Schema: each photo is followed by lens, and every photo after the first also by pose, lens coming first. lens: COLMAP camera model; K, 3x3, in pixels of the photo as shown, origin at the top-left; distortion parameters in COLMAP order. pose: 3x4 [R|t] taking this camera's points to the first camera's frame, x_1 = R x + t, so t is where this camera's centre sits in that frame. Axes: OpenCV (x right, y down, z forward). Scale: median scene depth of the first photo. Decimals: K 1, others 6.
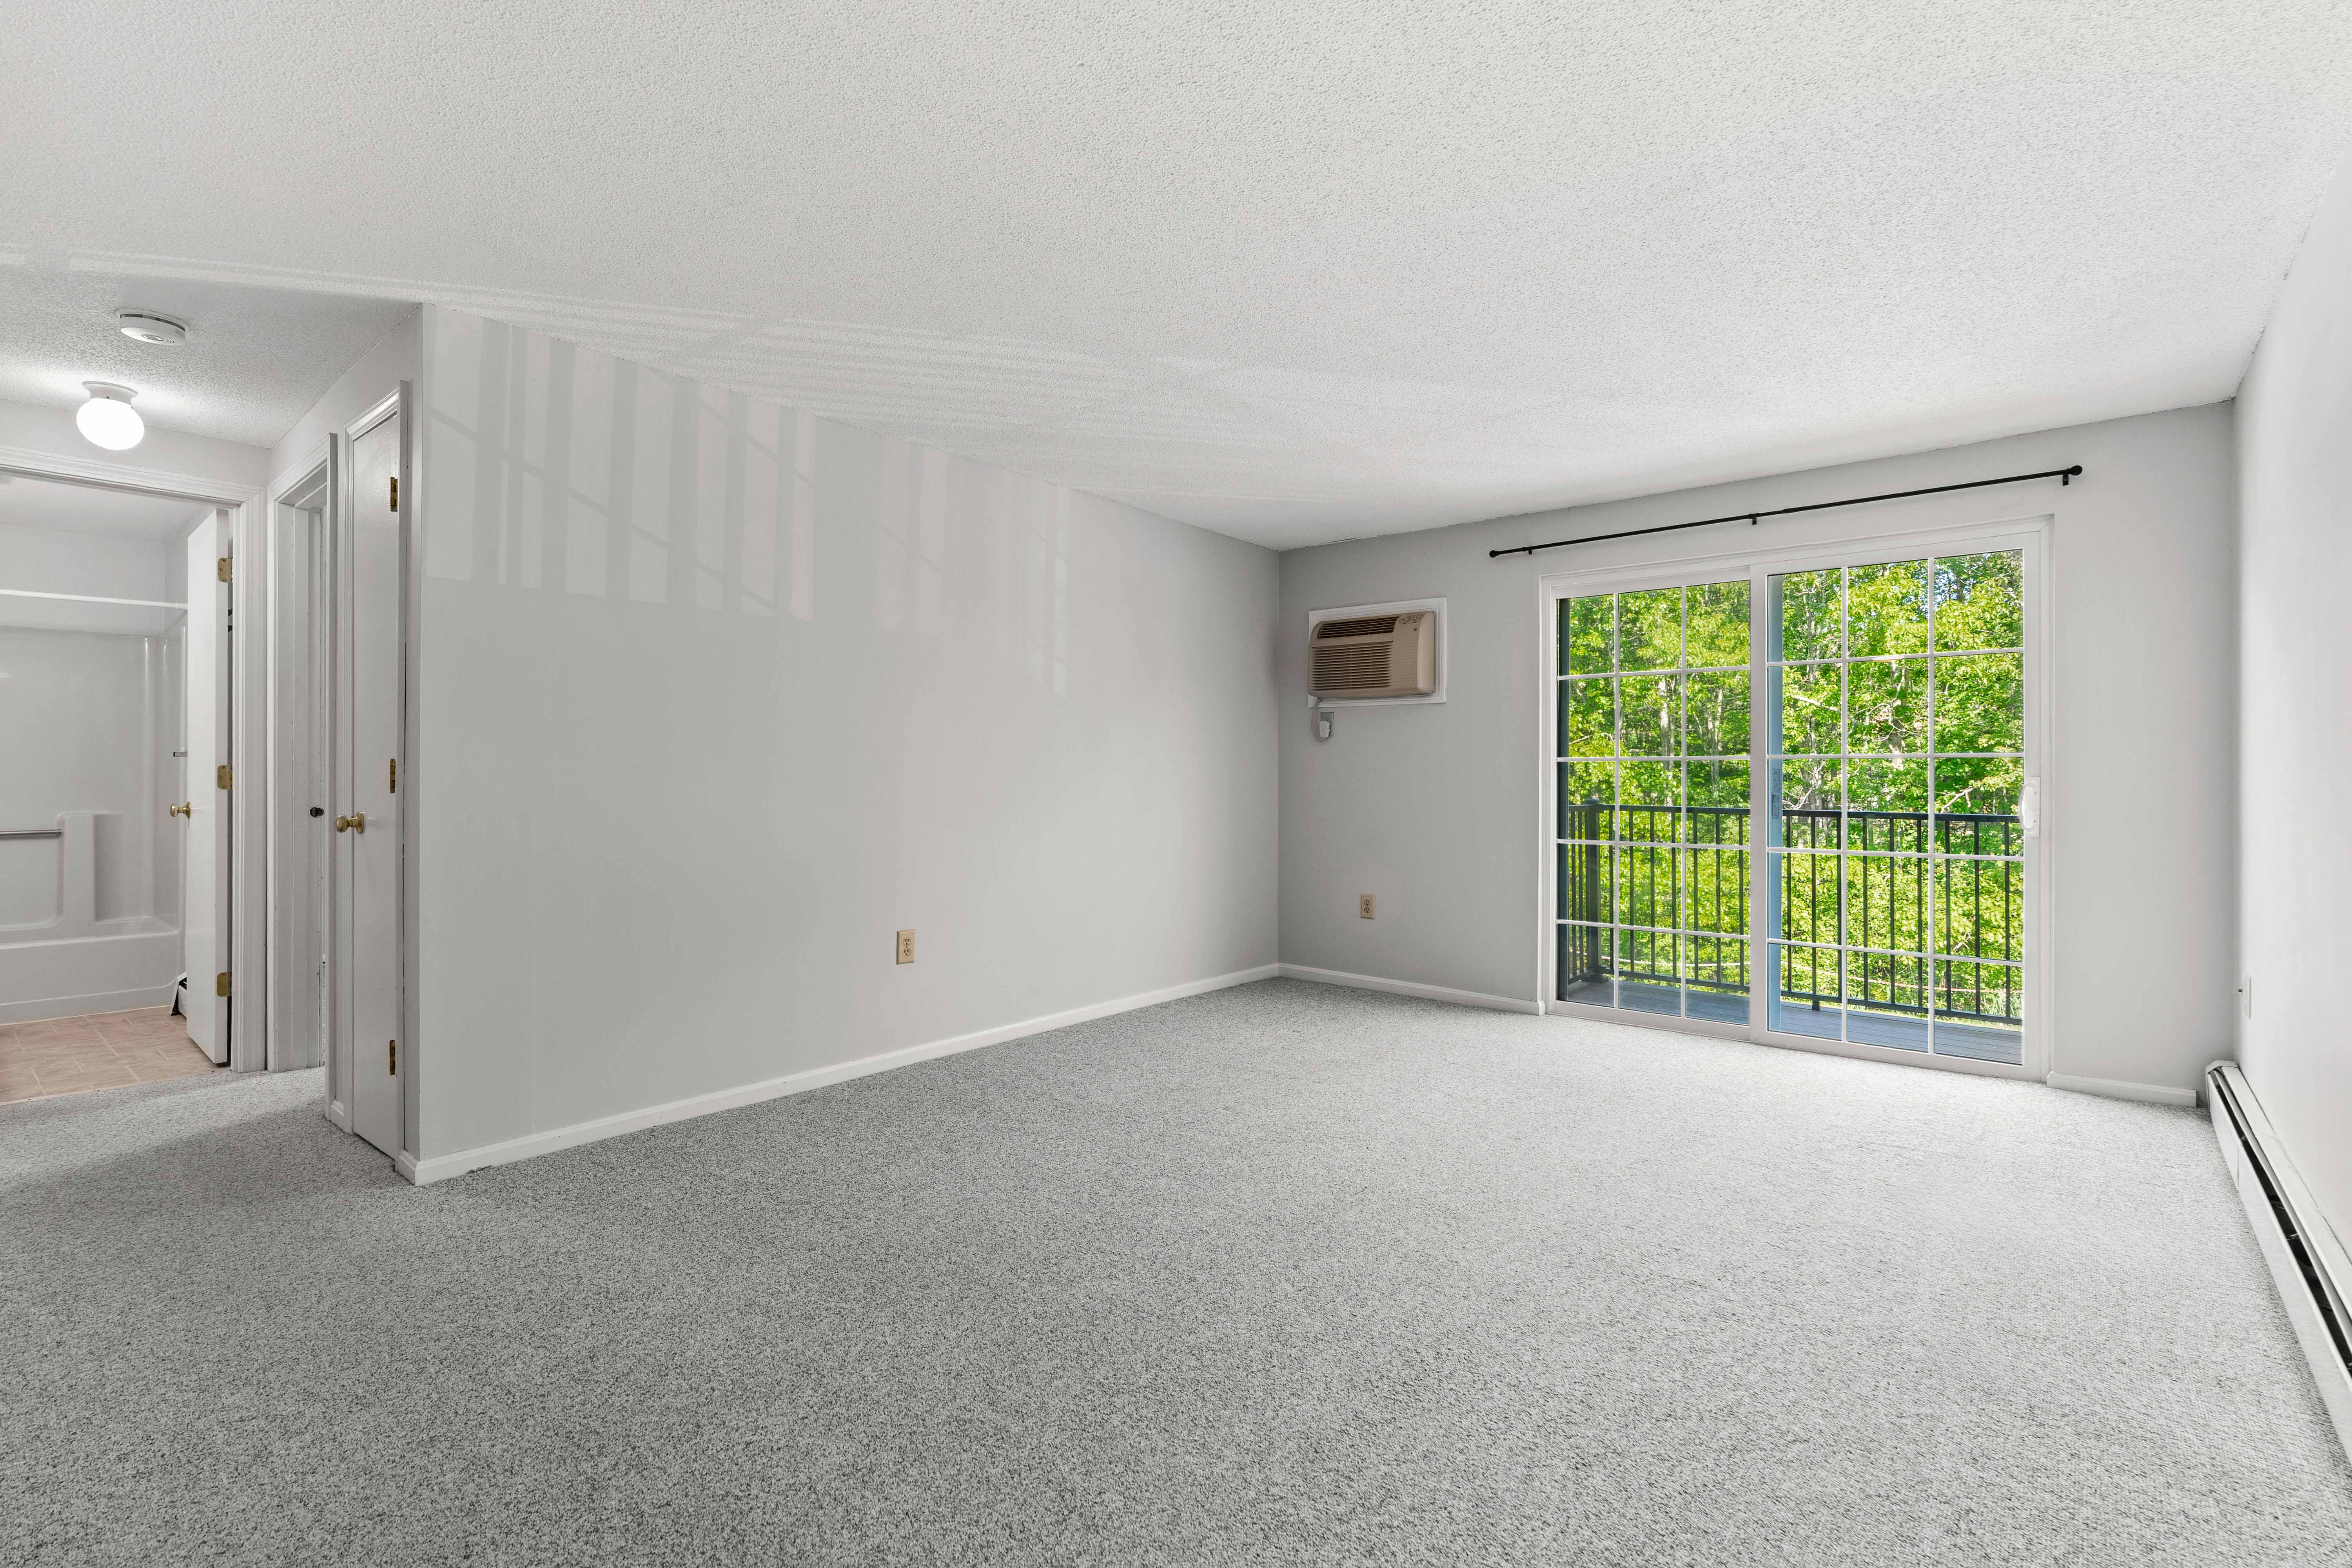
lens RADIAL K [[1080.8, 0, 1167.0], [0, 1080.8, 766.3], [0, 0, 1]] dist [-0.009977, 0.003778]
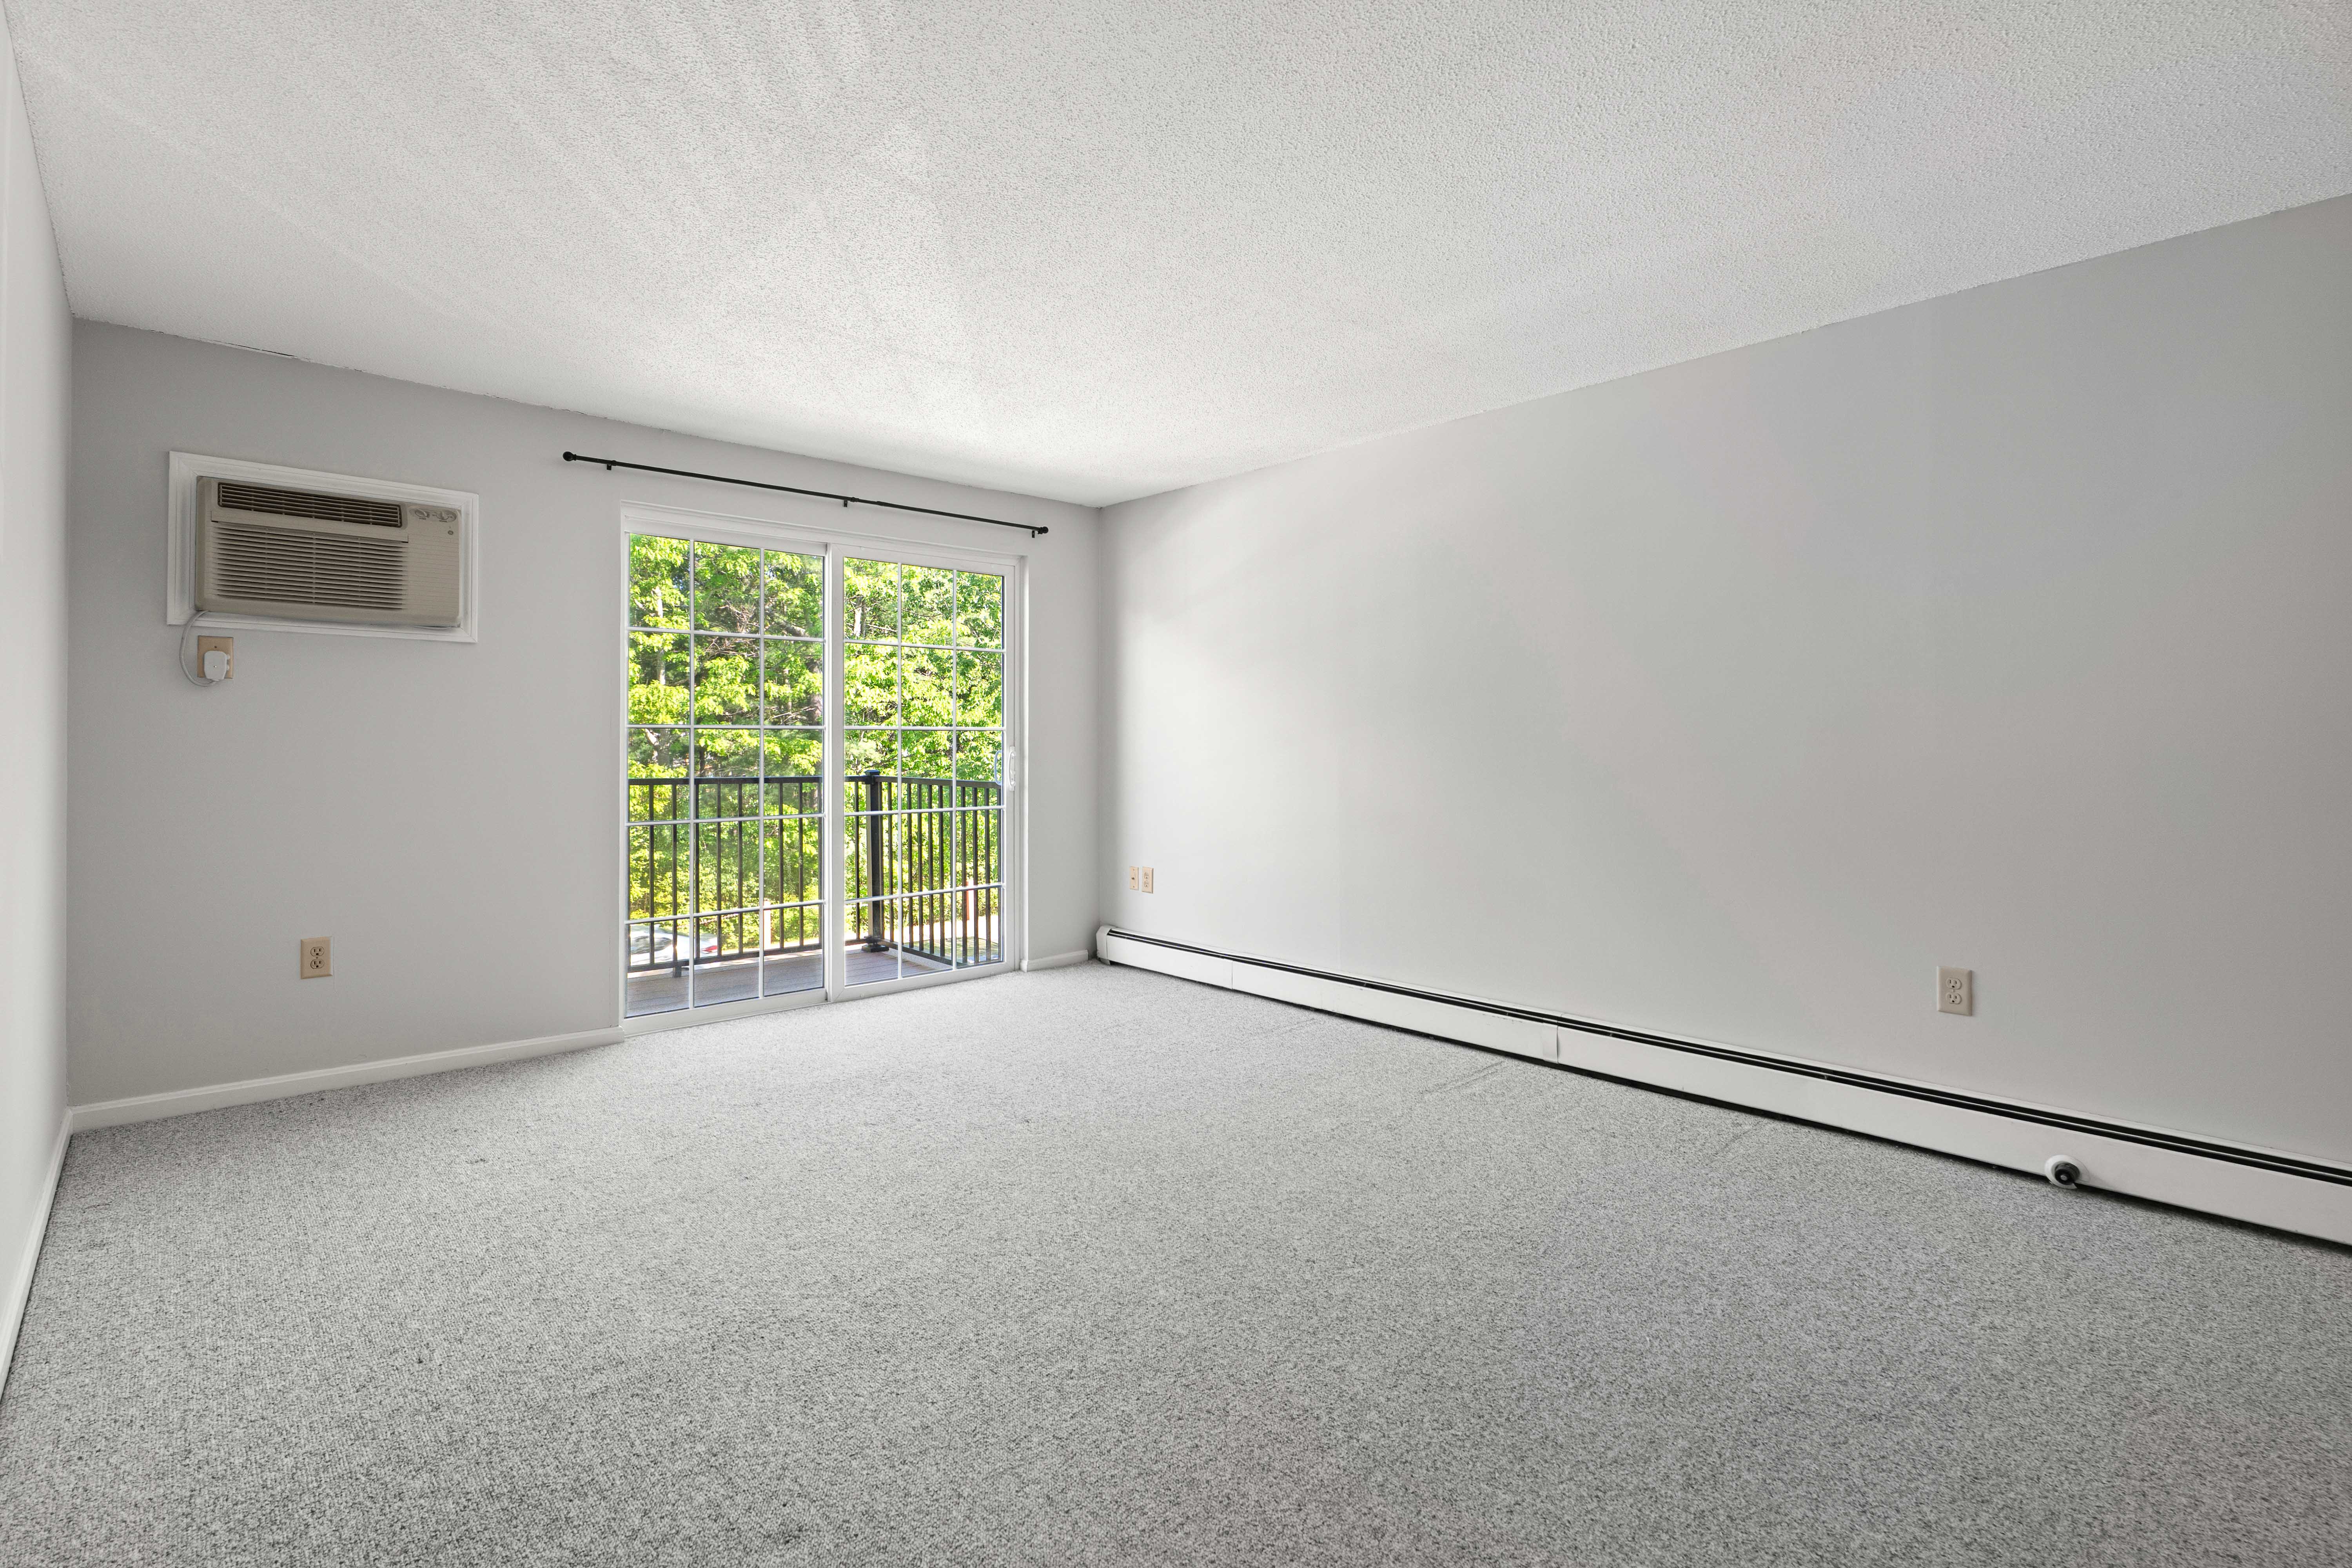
lens RADIAL K [[1080.8, 0, 1193.3], [0, 1080.8, 738.4], [0, 0, 1]] dist [-0.009977, 0.003778]
pose [[0.116008, 0.003592, 0.993242, -0.429429], [-0.013908, 0.999901, -0.001991, -0.001984], [-0.993151, -0.013583, 0.116047, 0.498427]]
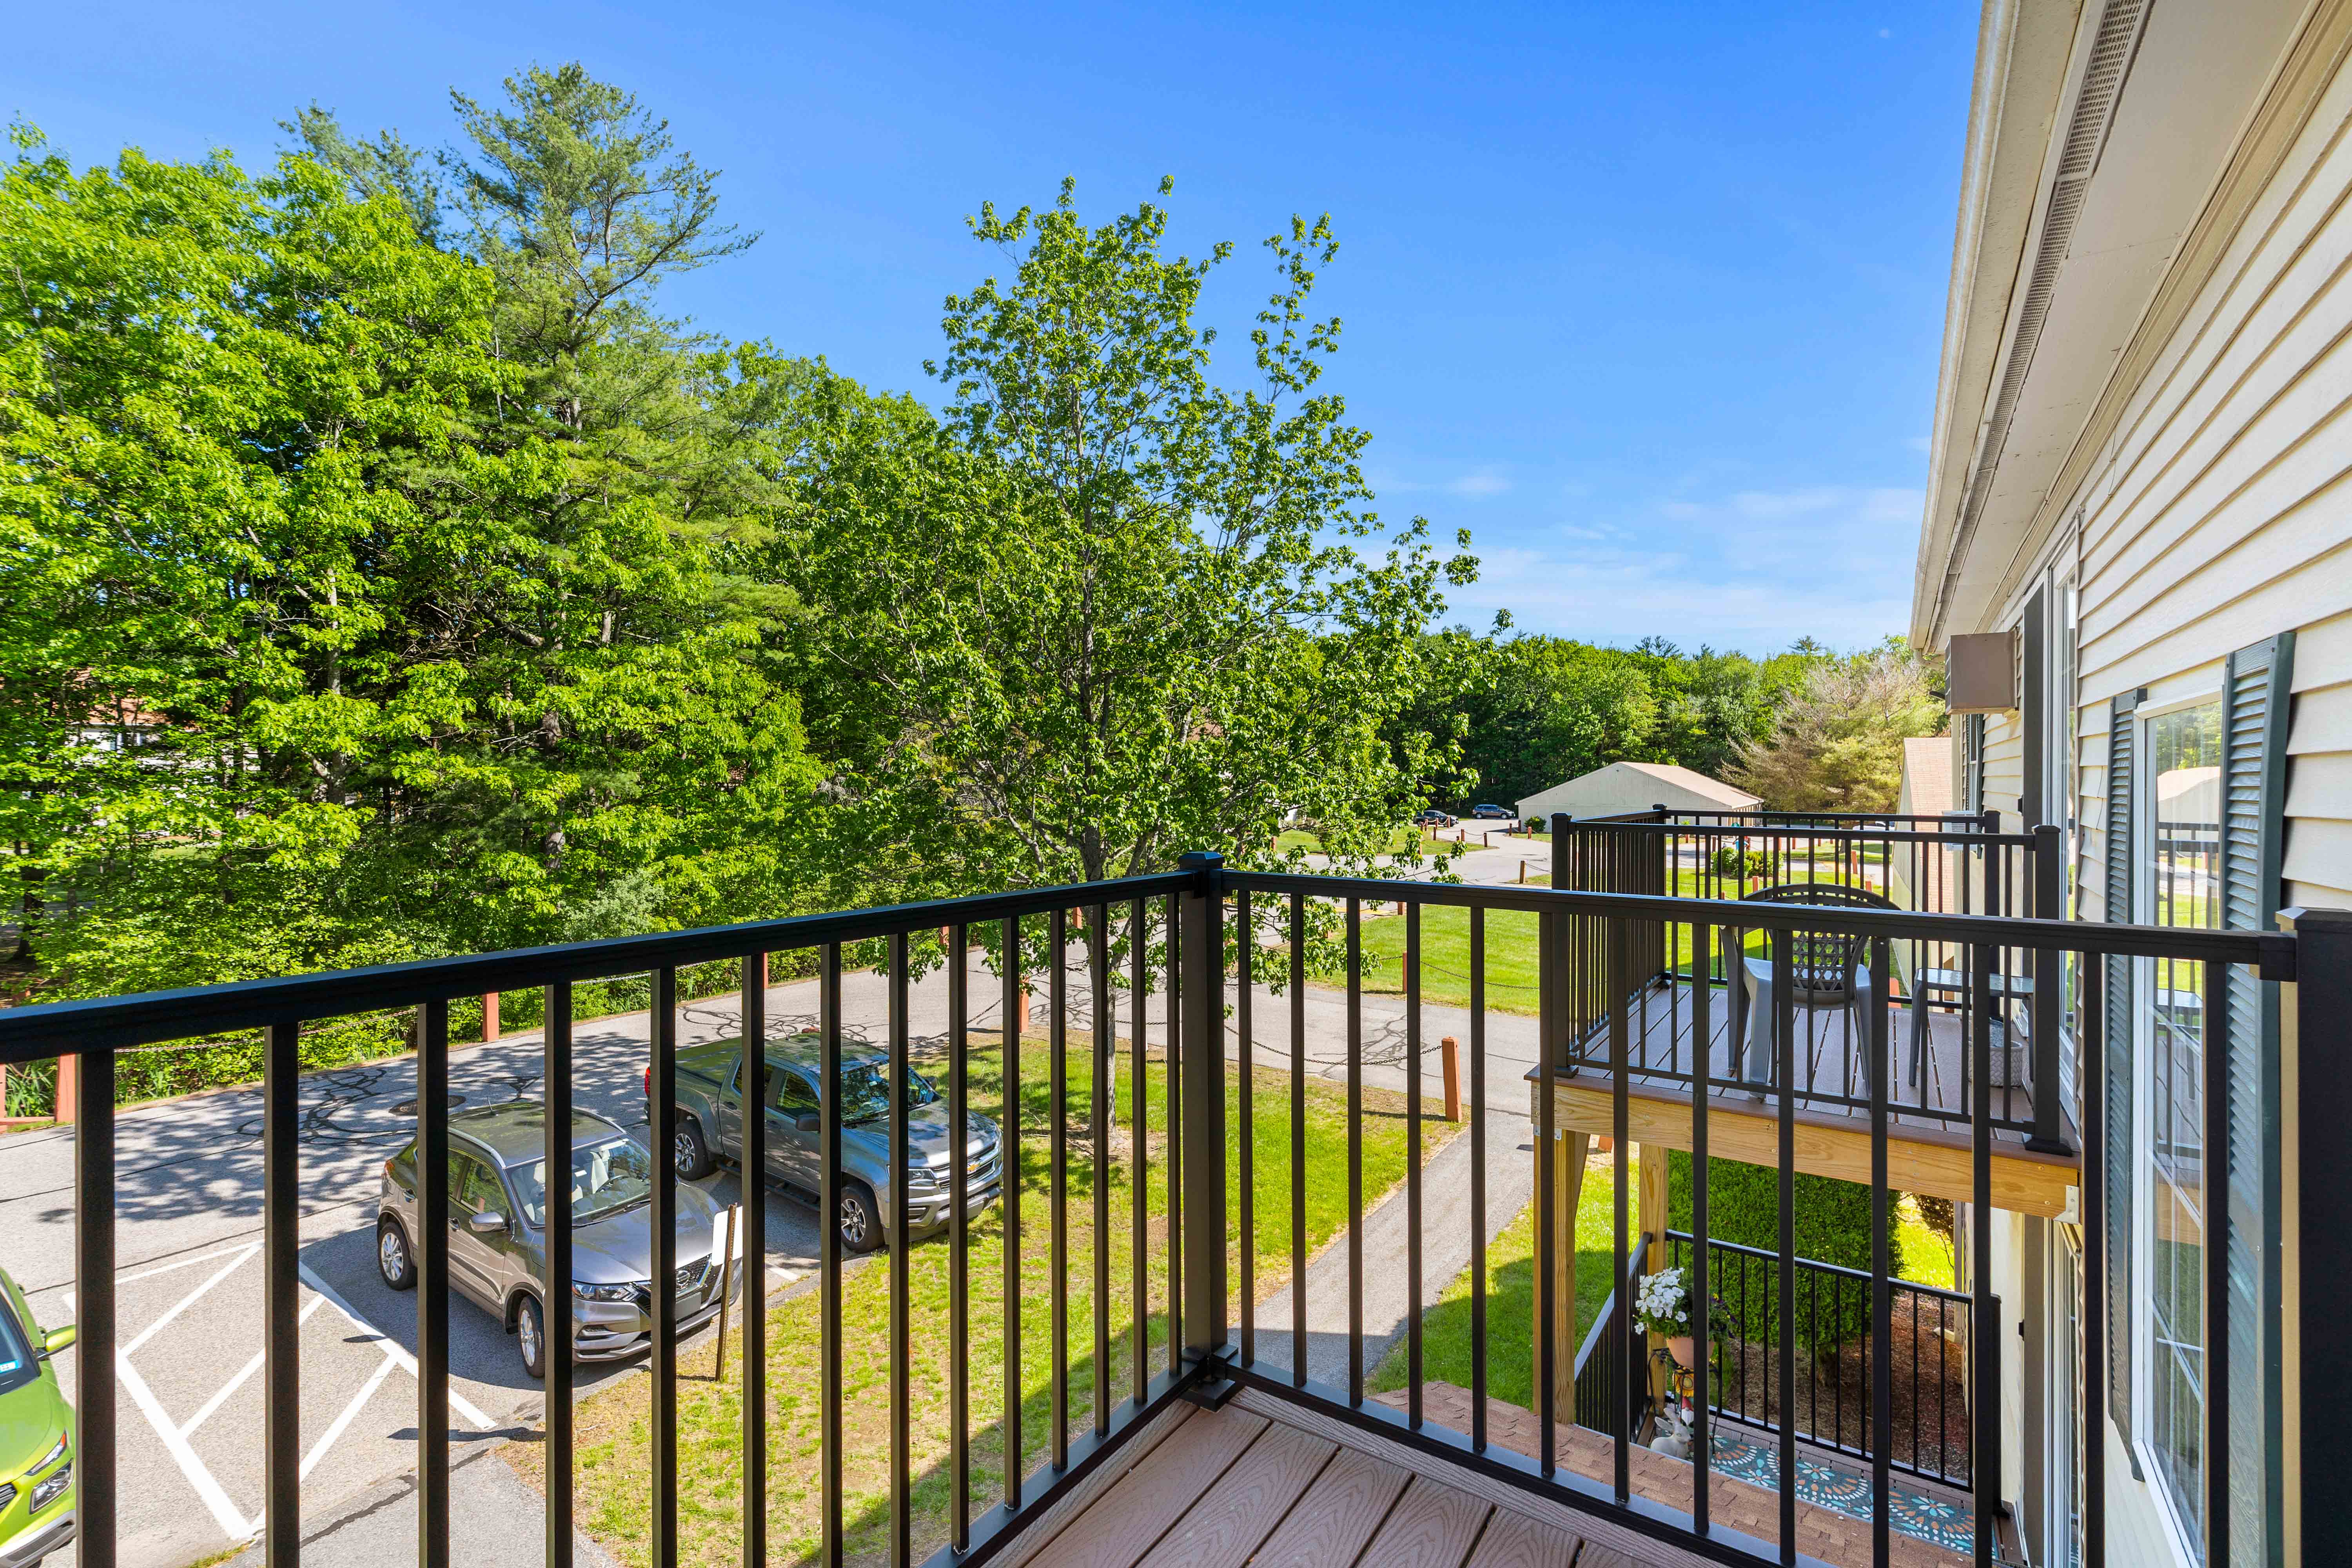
lens RADIAL K [[1080.8, 0, 1176.8], [0, 1080.8, 766.2], [0, 0, 1]] dist [-0.009977, 0.003778]
pose [[-0.095691, 0.008562, 0.995374, 0.461130], [-0.015394, 0.999831, -0.010080, 0.009057], [-0.995292, -0.016288, -0.095543, 1.127641]]
